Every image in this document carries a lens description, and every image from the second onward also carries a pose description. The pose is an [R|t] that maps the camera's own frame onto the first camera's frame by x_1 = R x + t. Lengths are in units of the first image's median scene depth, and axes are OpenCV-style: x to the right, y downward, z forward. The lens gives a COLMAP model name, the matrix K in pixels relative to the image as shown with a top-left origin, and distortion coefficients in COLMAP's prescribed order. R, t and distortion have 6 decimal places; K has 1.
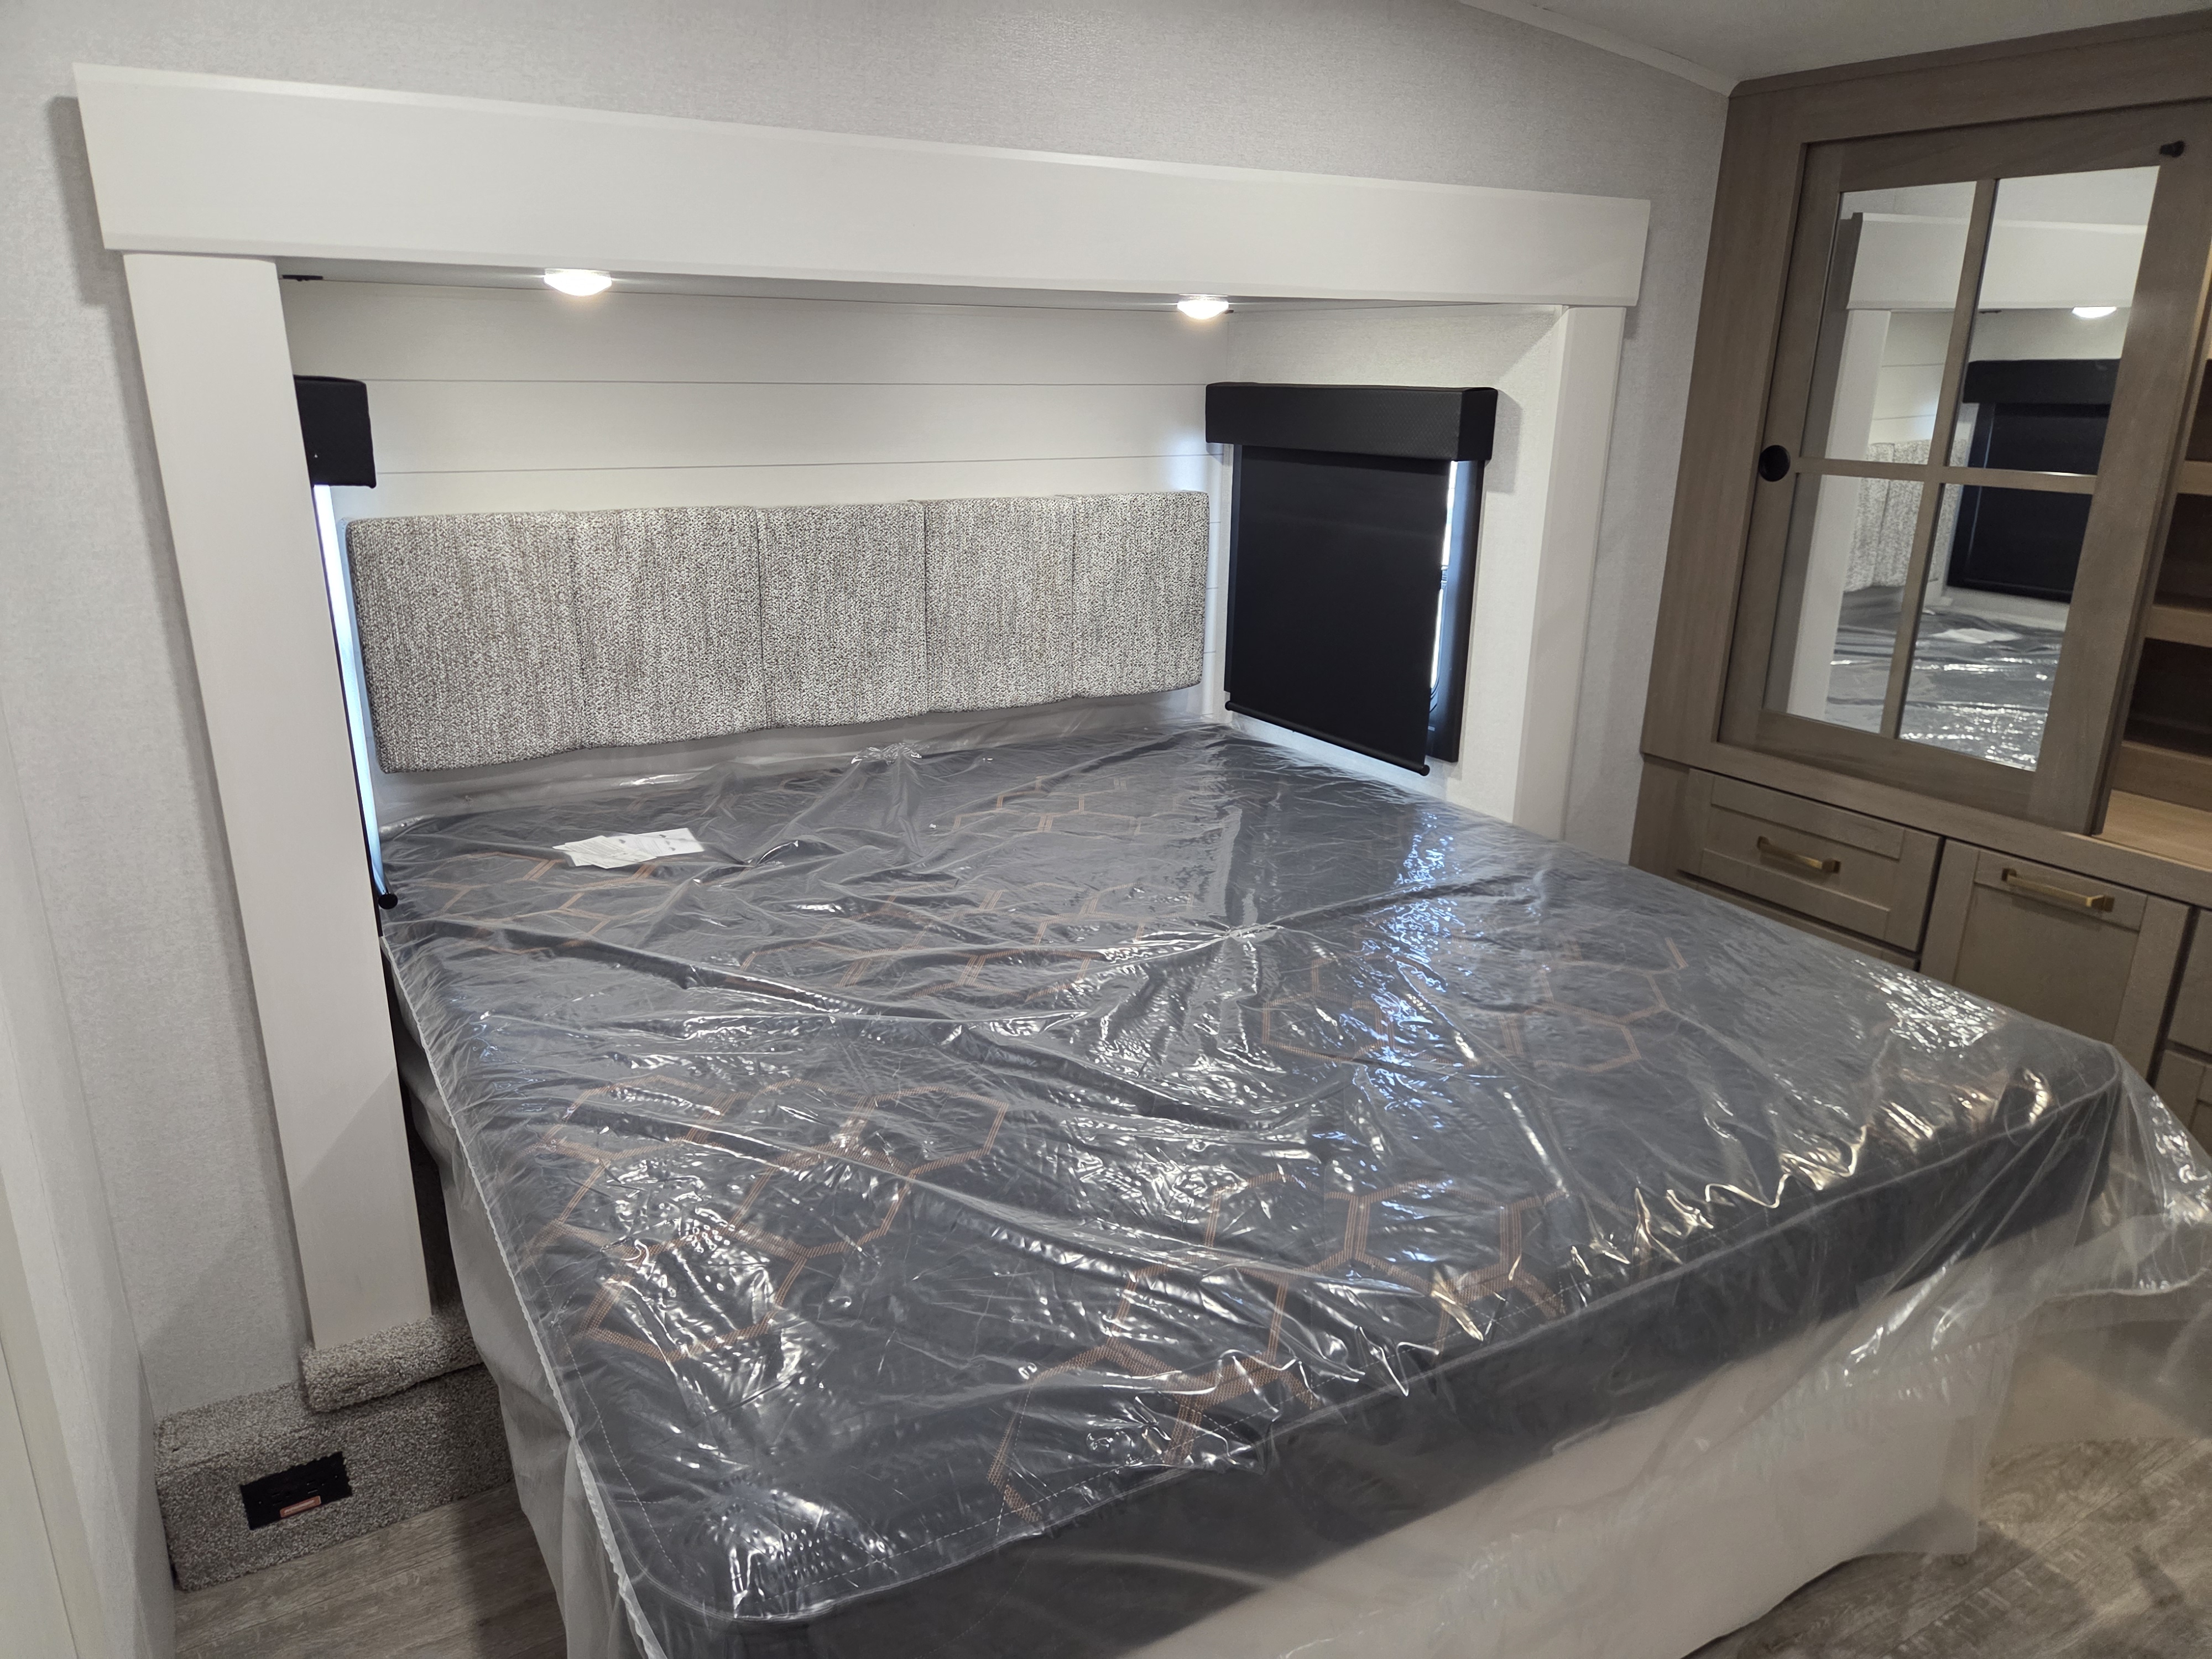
lens RADIAL K [[1511.3, 0, 1105.6], [0, 1511.3, 830.4], [0, 0, 1]] dist [0.061794, -0.052927]
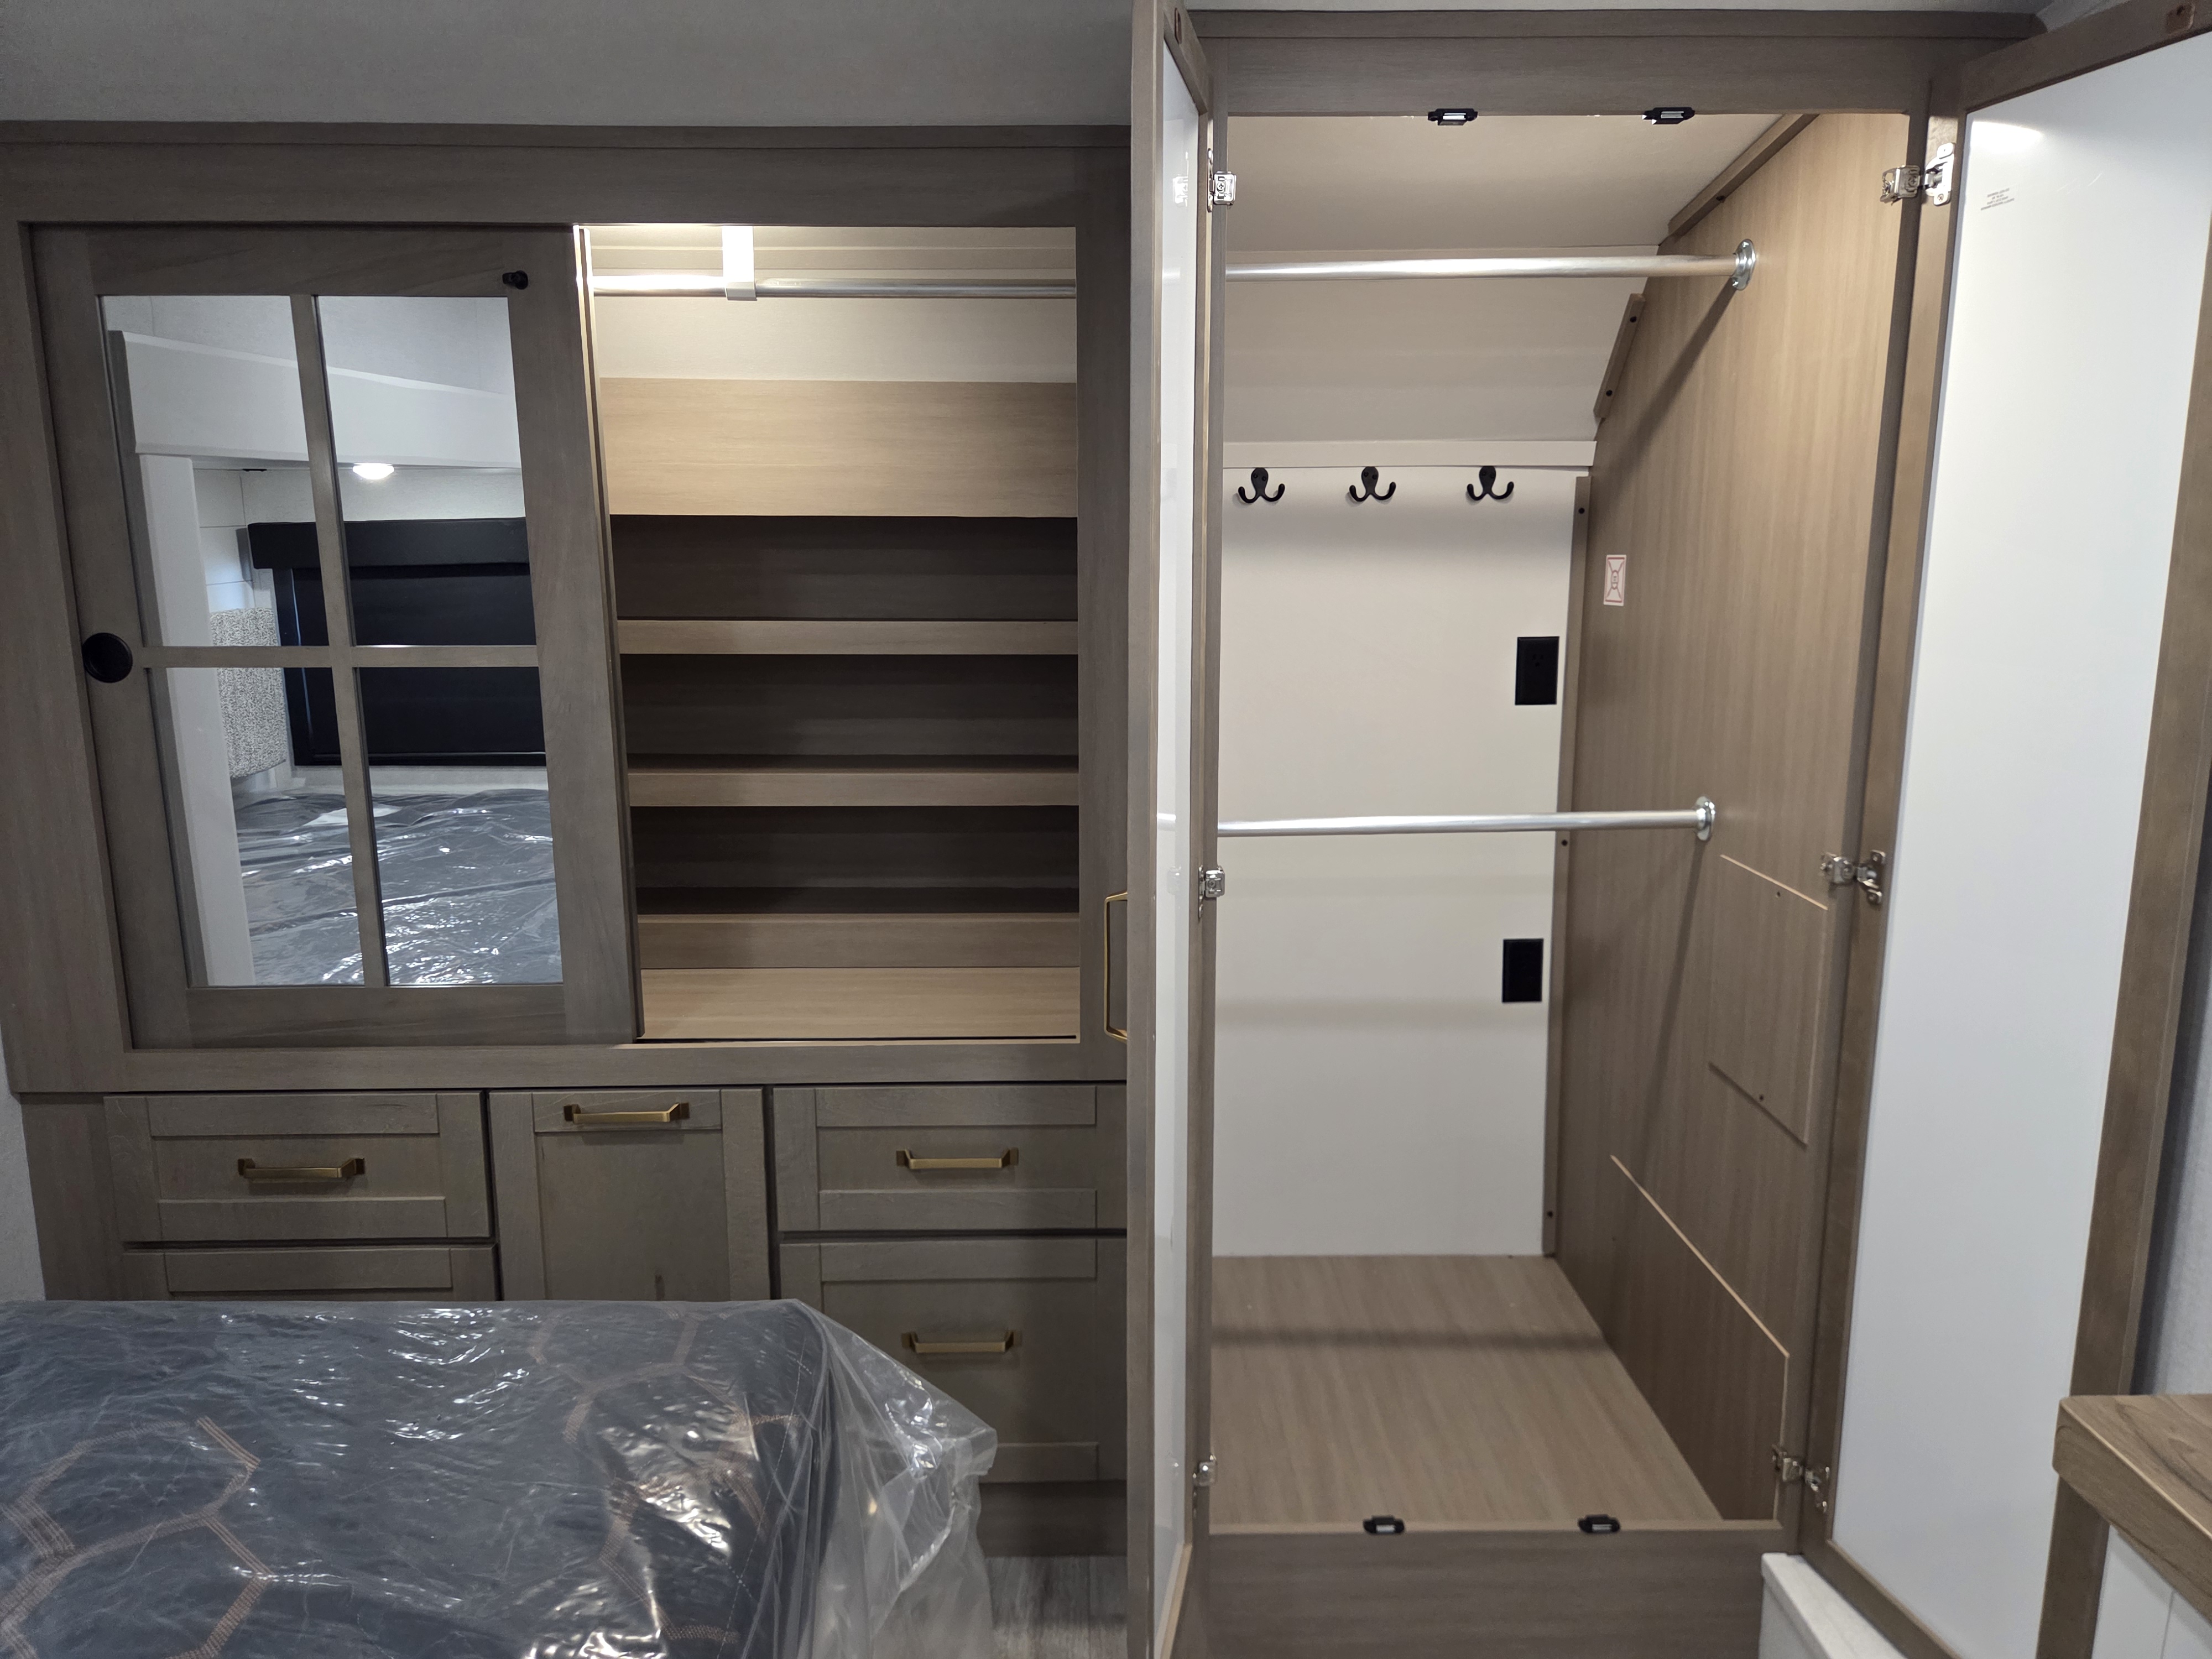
lens RADIAL K [[1511.3, 0, 1108.8], [0, 1511.3, 813.6], [0, 0, 1]] dist [0.061794, -0.052927]
pose [[0.509521, -0.177867, 0.841874, 0.063119], [0.270223, 0.961979, 0.039697, -0.076944], [-0.816926, 0.207267, 0.538213, 0.263748]]
